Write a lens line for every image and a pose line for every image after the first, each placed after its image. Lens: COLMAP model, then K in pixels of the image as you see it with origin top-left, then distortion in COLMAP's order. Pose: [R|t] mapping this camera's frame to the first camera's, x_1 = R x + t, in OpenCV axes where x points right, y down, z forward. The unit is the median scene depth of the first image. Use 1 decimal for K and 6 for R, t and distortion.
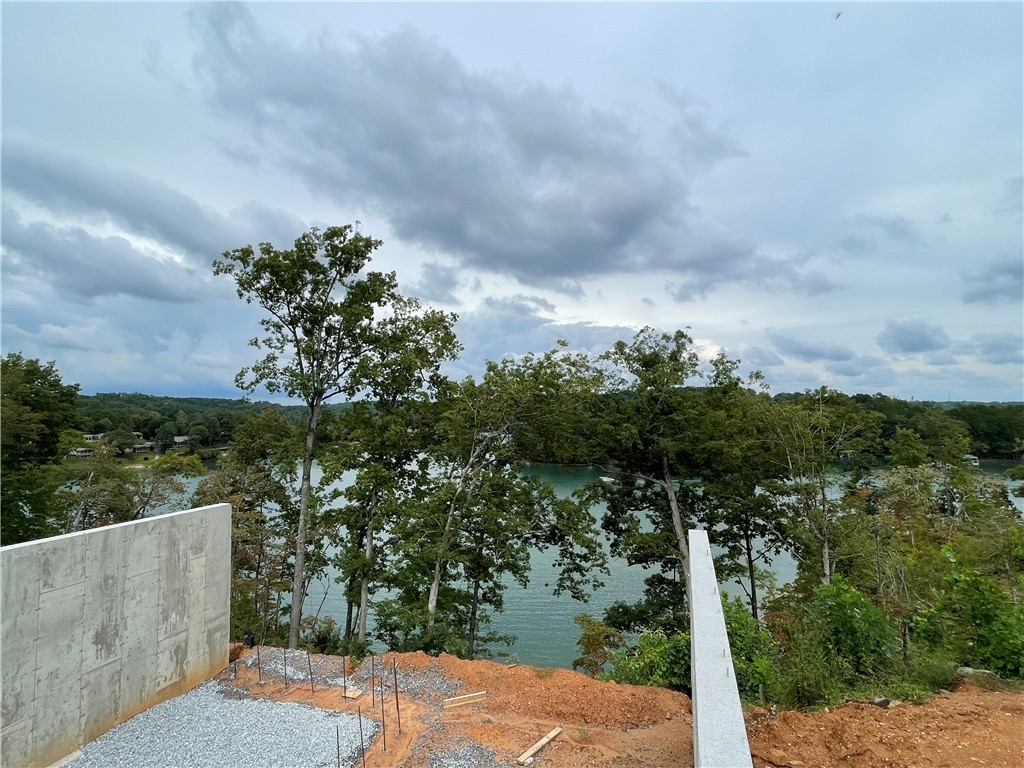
lens RADIAL K [[529.7, 0, 509.9], [0, 529.7, 383.6], [0, 0, 1]] dist [-0.009234, 0.001012]
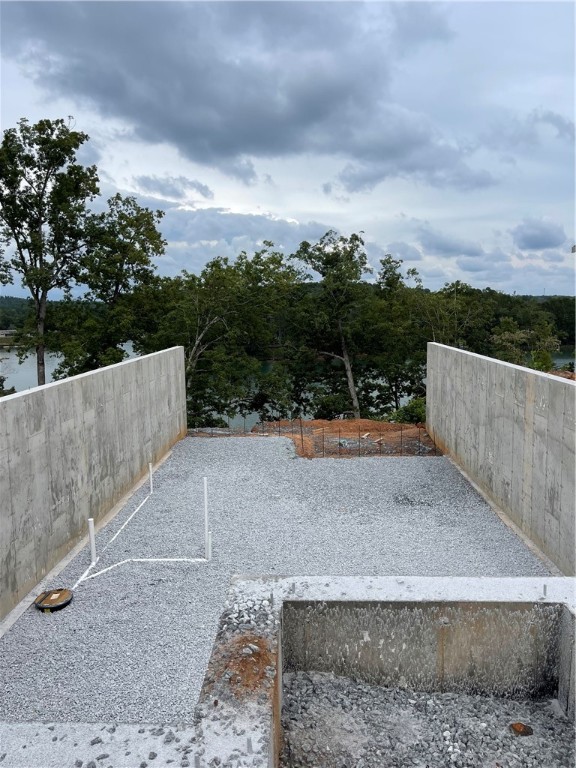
lens RADIAL K [[597.1, 0, 286.1], [0, 597.1, 388.2], [0, 0, 1]] dist [0.028334, -0.021544]
pose [[0.957817, -0.045913, 0.283687, -0.237713], [-0.007256, 0.982977, 0.183585, -0.003605], [-0.287287, -0.177899, 0.941179, -0.316505]]
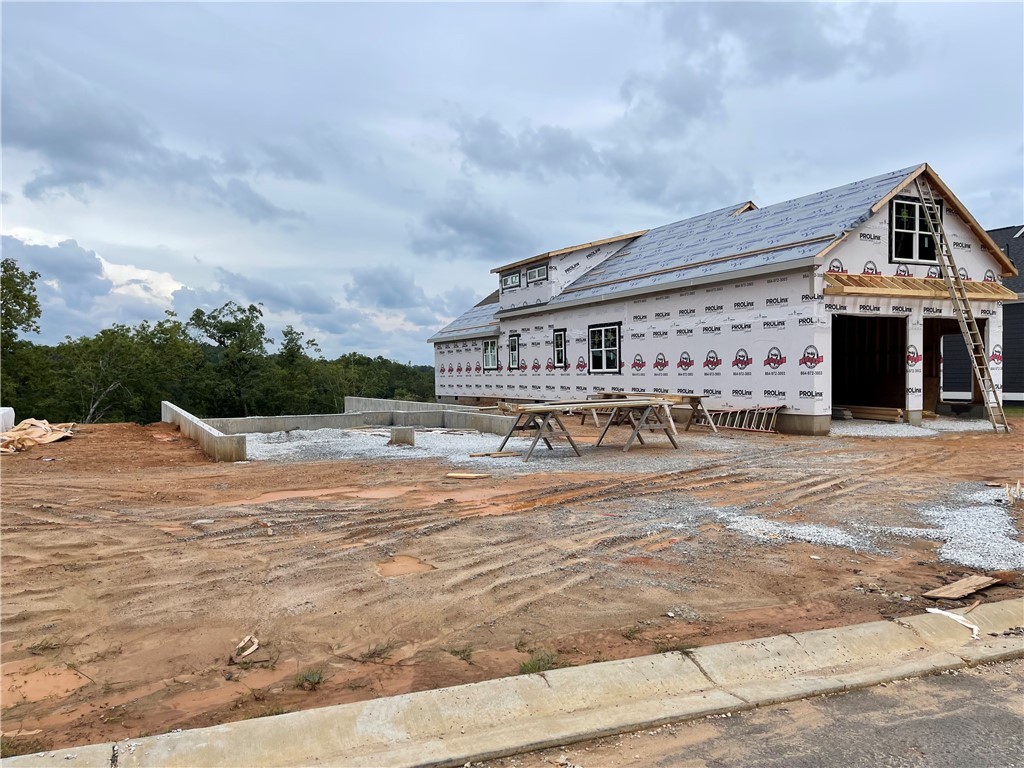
lens RADIAL K [[796.1, 0, 510.4], [0, 796.1, 385.0], [0, 0, 1]] dist [0.028334, -0.021544]
pose [[0.714655, -0.012265, 0.699370, -0.568013], [-0.028612, 0.998497, 0.046748, -0.018362], [-0.698892, -0.053419, 0.713230, -0.781602]]
